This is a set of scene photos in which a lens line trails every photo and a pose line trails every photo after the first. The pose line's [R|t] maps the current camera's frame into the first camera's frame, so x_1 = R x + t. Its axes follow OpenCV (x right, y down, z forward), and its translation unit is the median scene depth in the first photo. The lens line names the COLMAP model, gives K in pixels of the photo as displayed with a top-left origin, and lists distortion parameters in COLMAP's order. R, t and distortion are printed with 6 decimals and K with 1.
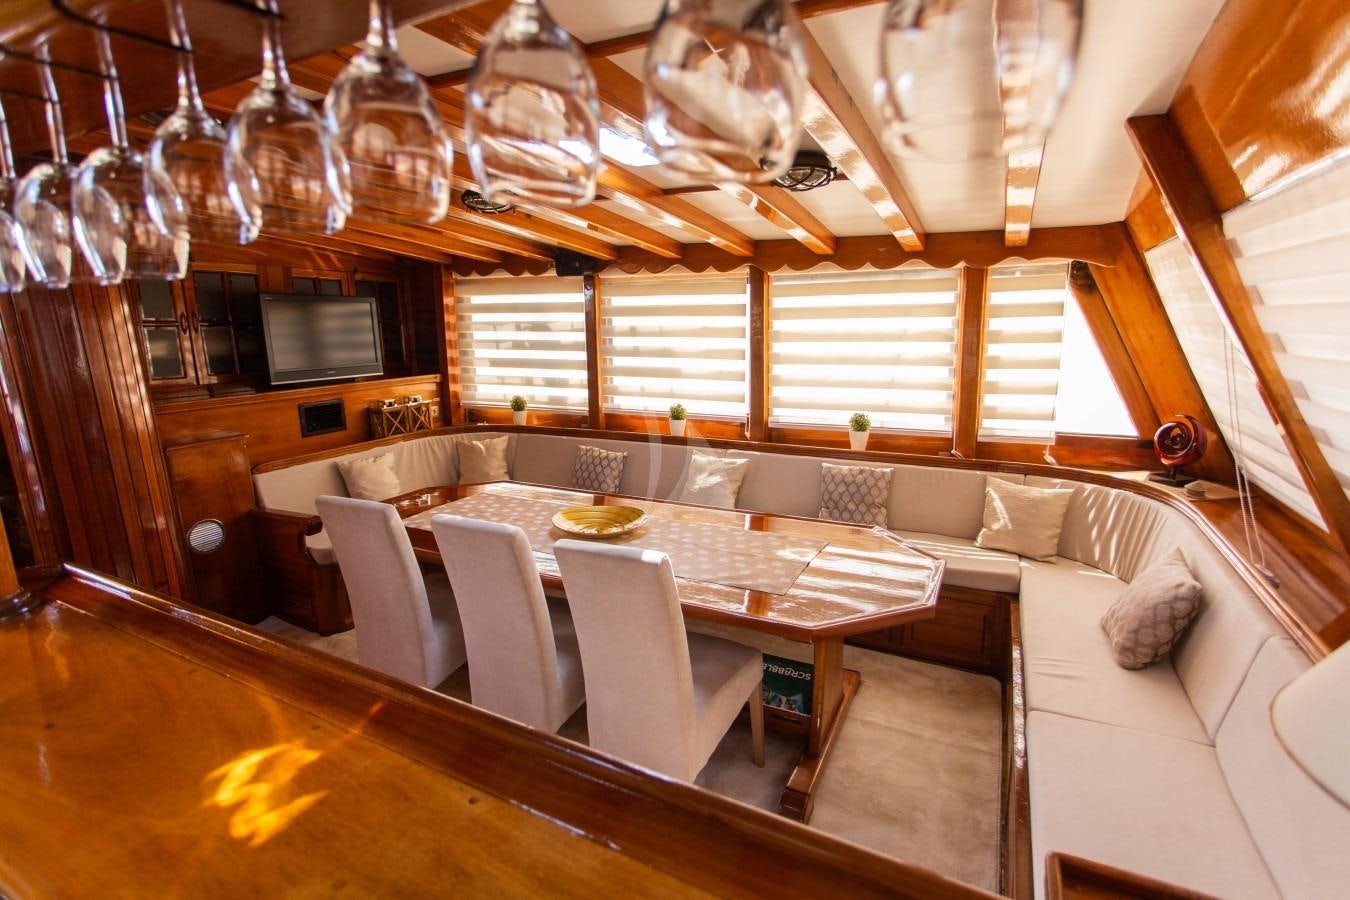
lens RADIAL K [[625.1, 0, 675.7], [0, 625.1, 452.1], [0, 0, 1]] dist [0.004931, 0.000875]
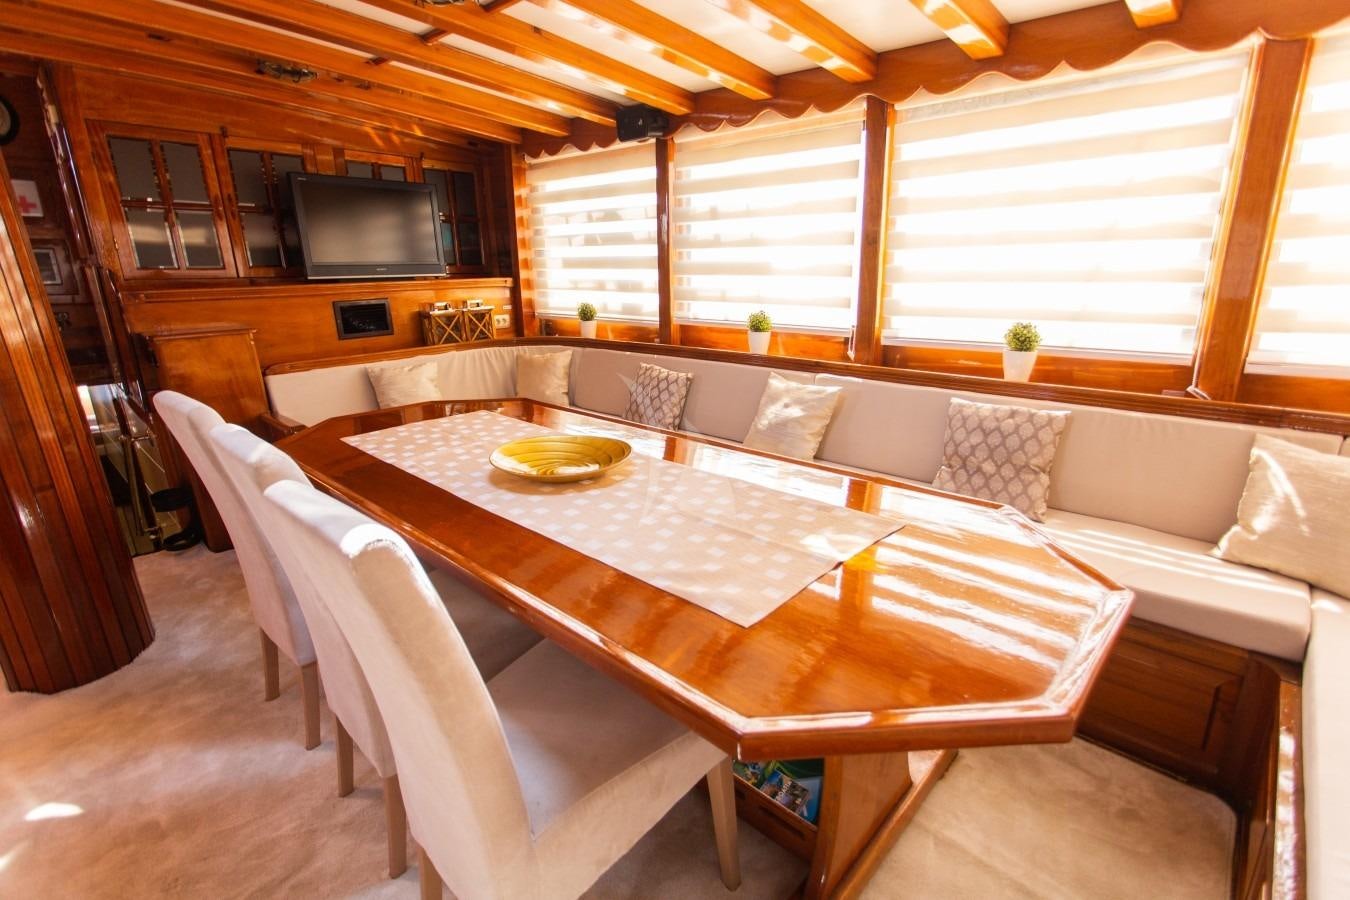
lens RADIAL K [[625.1, 0, 675.3], [0, 625.1, 447.3], [0, 0, 1]] dist [0.004931, 0.000875]
pose [[0.959662, 0.076678, -0.270498, 0.129155], [-0.052370, 0.994005, 0.095975, 0.019823], [0.276235, -0.077937, 0.957925, 0.270643]]
